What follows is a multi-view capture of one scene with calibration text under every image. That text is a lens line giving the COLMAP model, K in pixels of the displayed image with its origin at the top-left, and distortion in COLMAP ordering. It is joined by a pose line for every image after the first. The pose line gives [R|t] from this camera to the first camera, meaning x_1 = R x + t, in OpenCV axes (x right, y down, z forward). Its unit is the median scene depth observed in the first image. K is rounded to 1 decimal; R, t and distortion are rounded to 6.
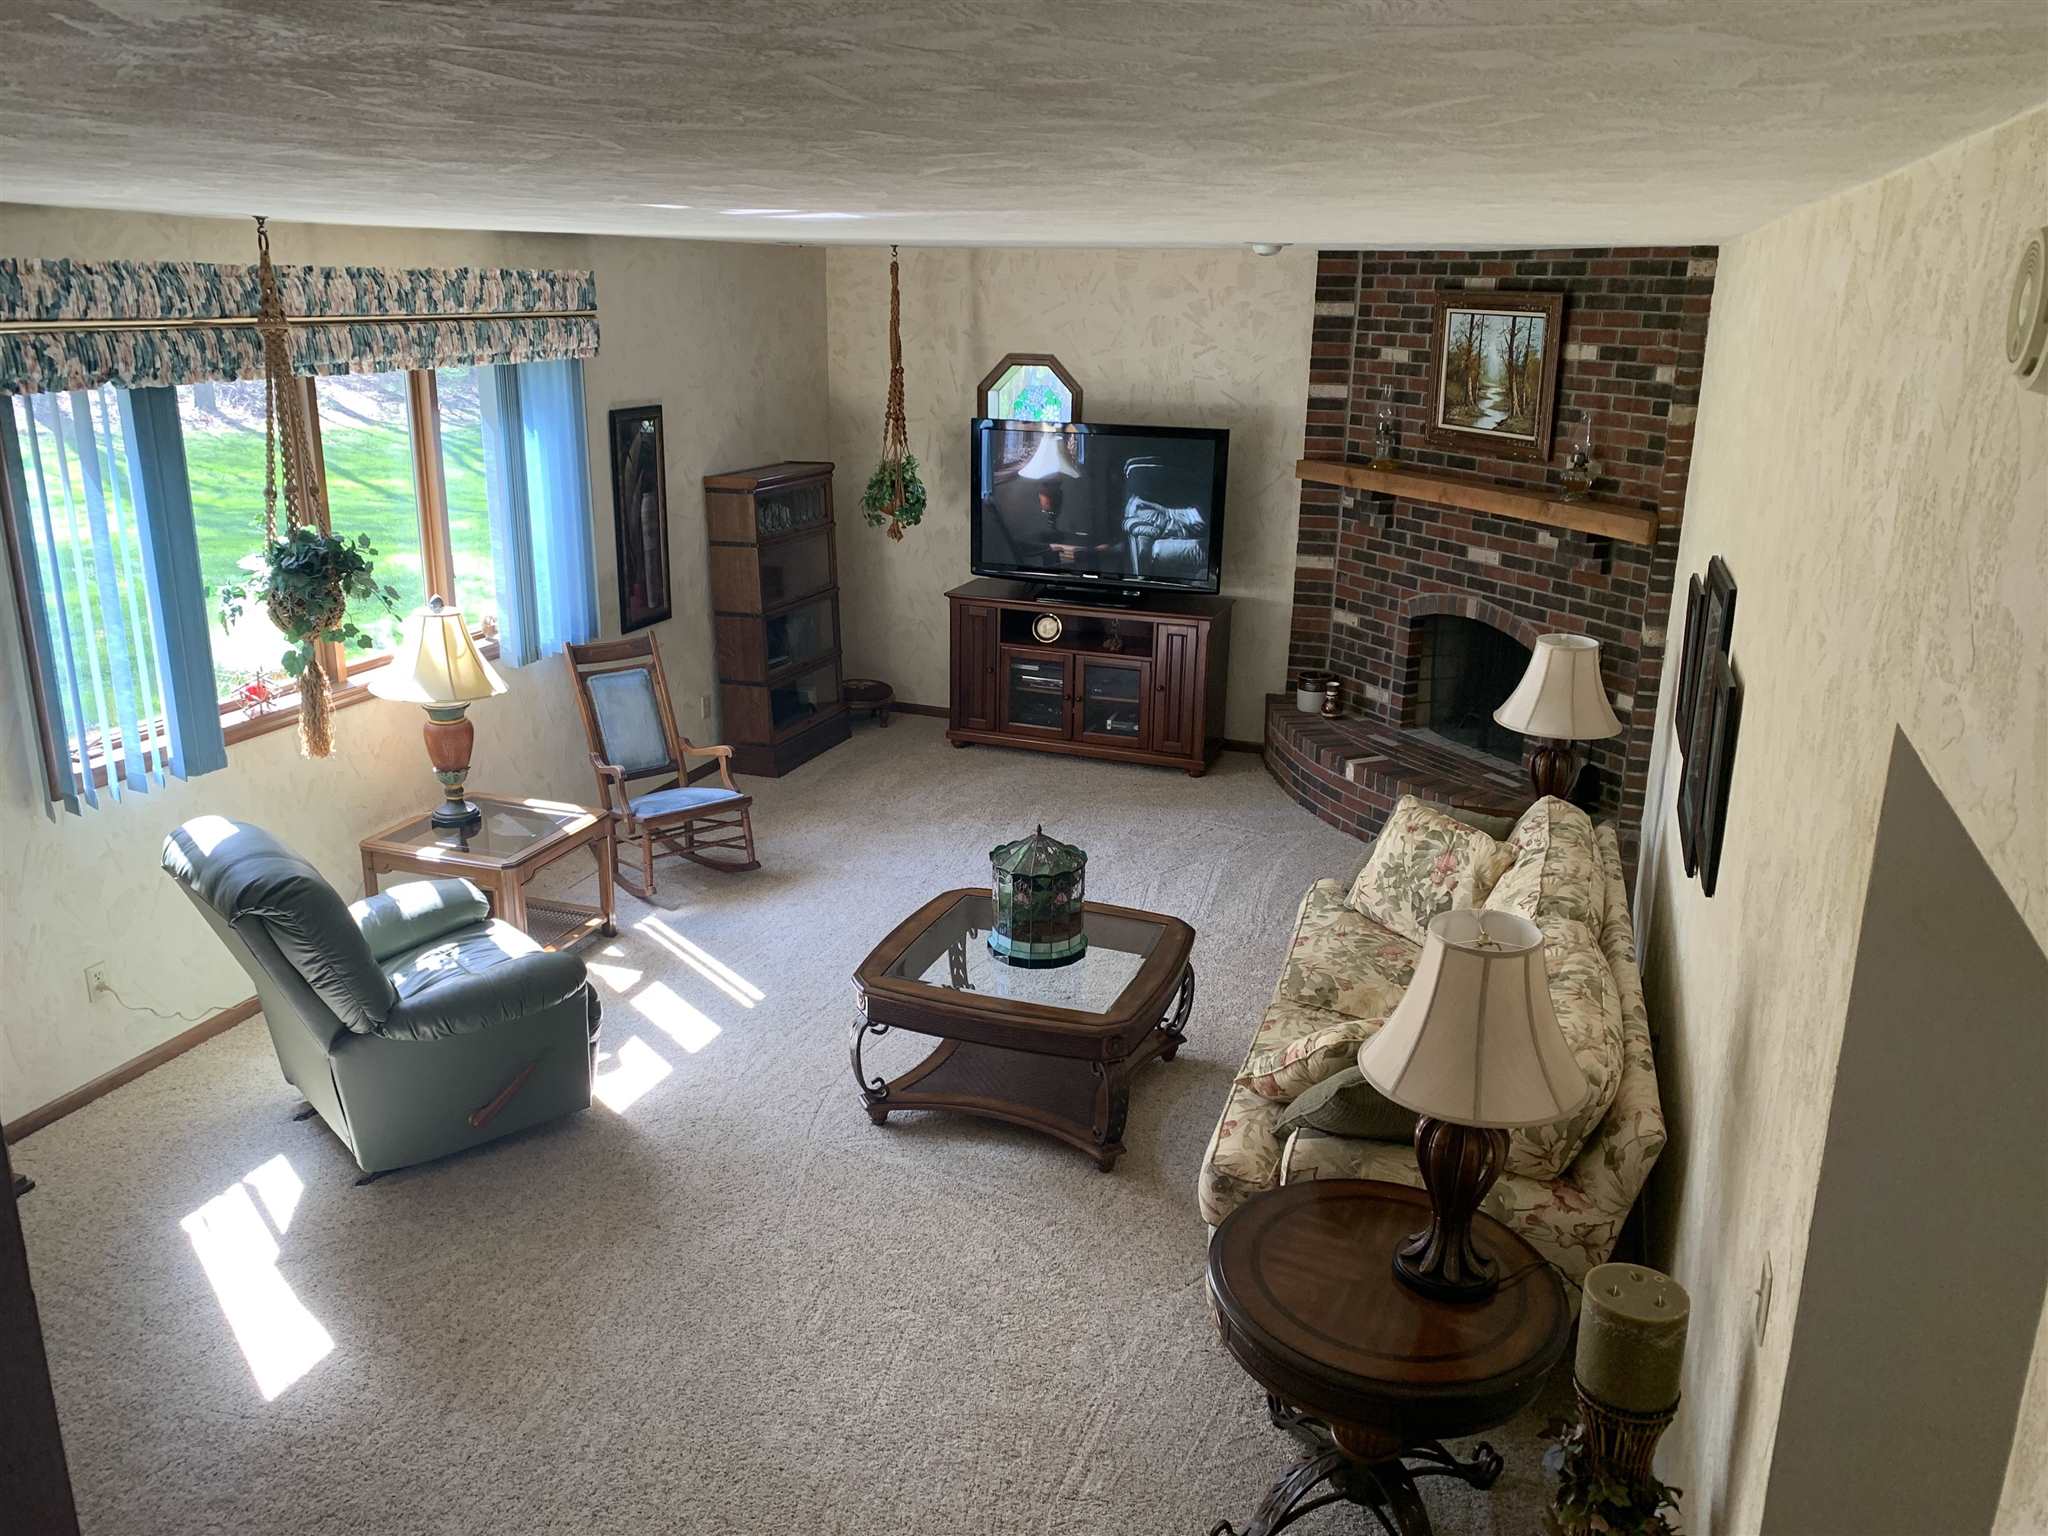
lens RADIAL K [[1566.0, 0, 1026.7], [0, 1566.0, 755.4], [0, 0, 1]] dist [0.082526, -0.111180]
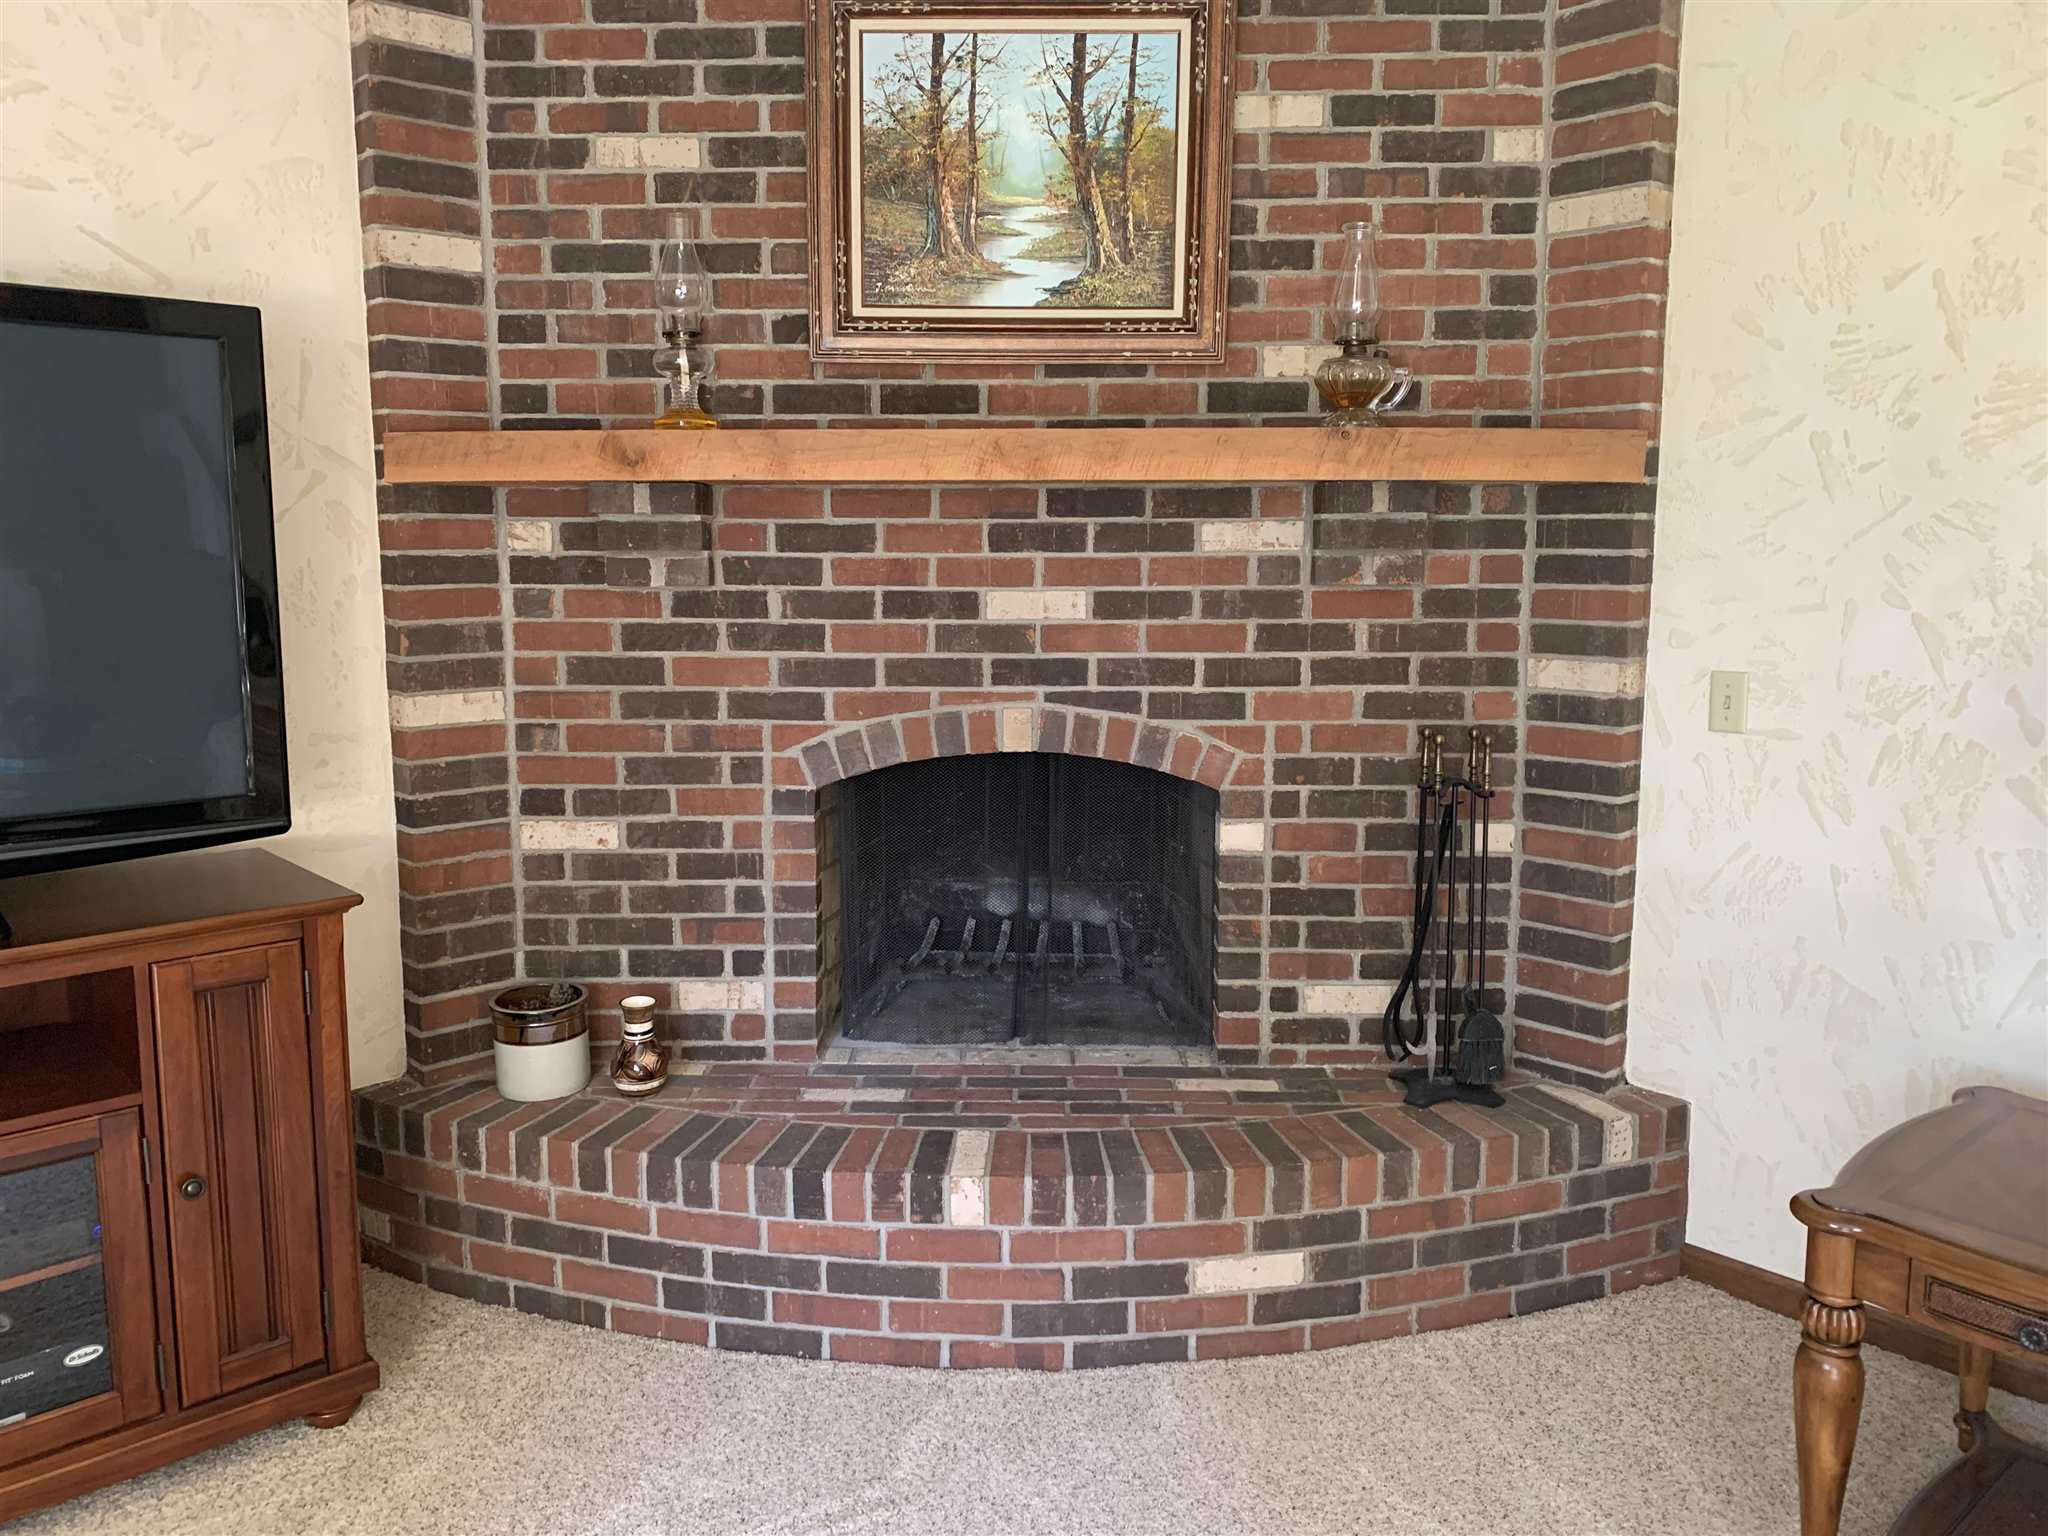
lens RADIAL K [[1566.0, 0, 1026.7], [0, 1566.0, 755.4], [0, 0, 1]] dist [0.082526, -0.111180]
pose [[0.475402, -0.133682, 0.869553, -0.087761], [0.261190, 0.965271, 0.005600, -0.084127], [-0.840103, 0.224456, 0.493808, 0.751694]]
